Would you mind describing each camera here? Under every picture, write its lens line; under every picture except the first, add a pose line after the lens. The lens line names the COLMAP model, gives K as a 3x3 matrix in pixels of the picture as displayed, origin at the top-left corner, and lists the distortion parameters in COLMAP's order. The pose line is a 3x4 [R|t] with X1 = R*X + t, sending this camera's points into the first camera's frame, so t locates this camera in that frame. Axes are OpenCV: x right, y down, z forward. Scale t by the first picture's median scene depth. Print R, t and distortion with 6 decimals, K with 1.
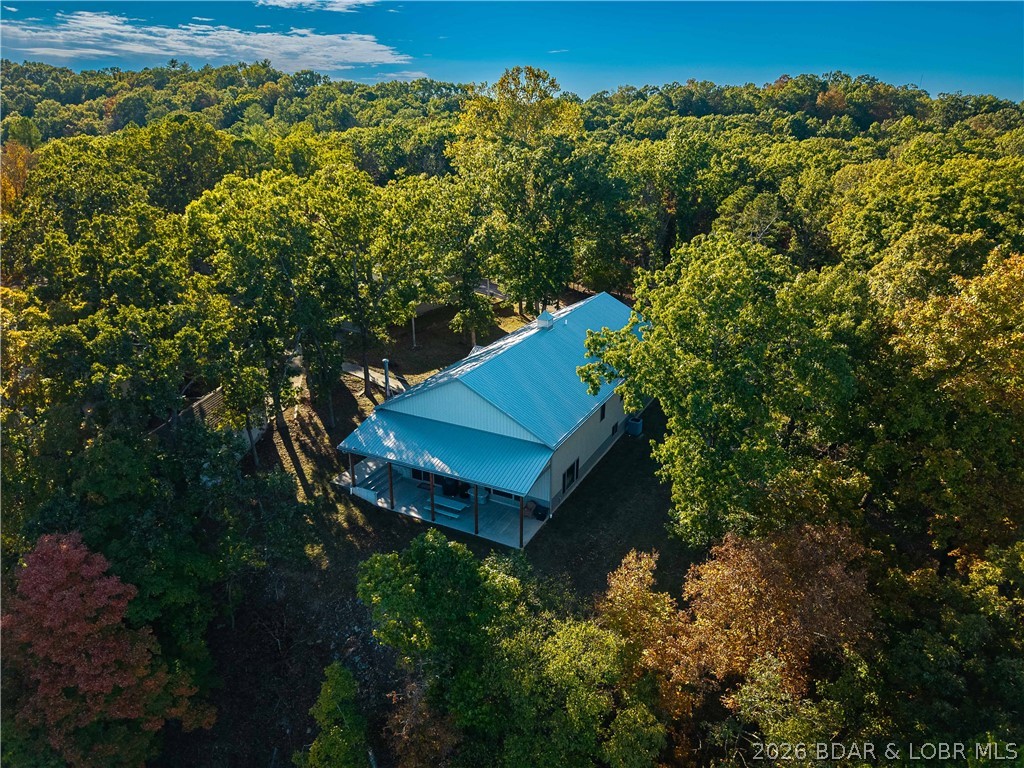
lens RADIAL K [[691.8, 0, 512.0], [0, 691.8, 384.0], [0, 0, 1]] dist [0.003262, 0.000825]
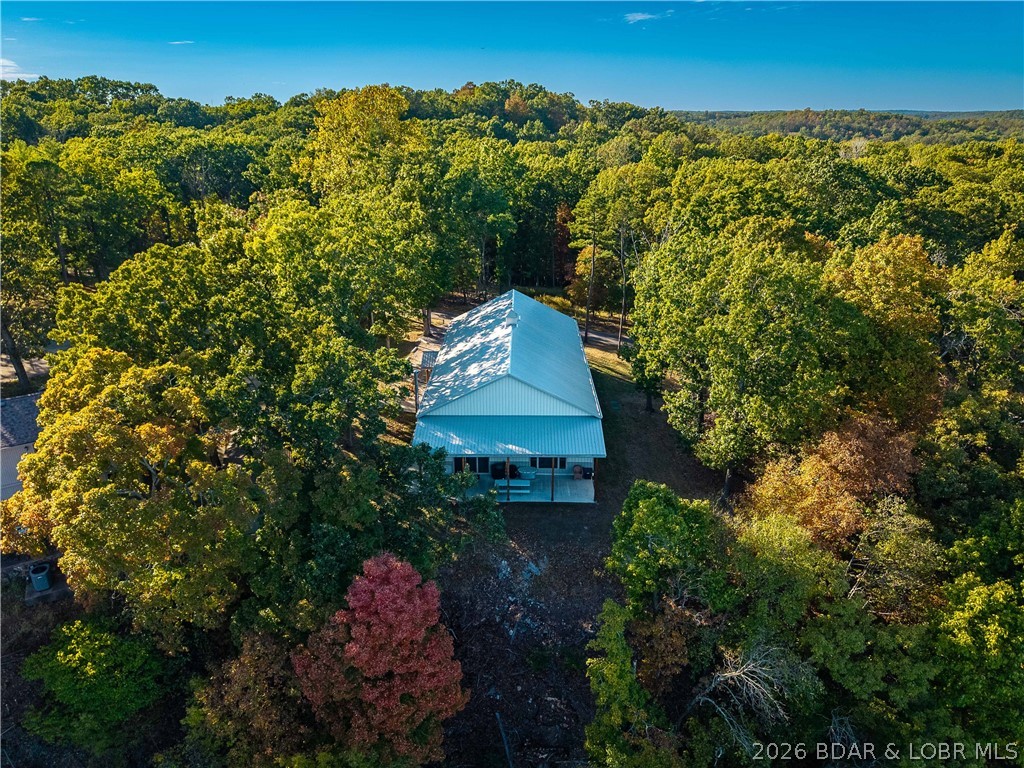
lens RADIAL K [[691.8, 0, 512.0], [0, 691.8, 384.0], [0, 0, 1]] dist [0.003262, 0.000825]
pose [[0.889109, -0.163950, 0.427323, -0.121374], [0.162486, 0.985892, 0.040179, -0.007833], [-0.427882, 0.033711, 0.903206, -0.008544]]
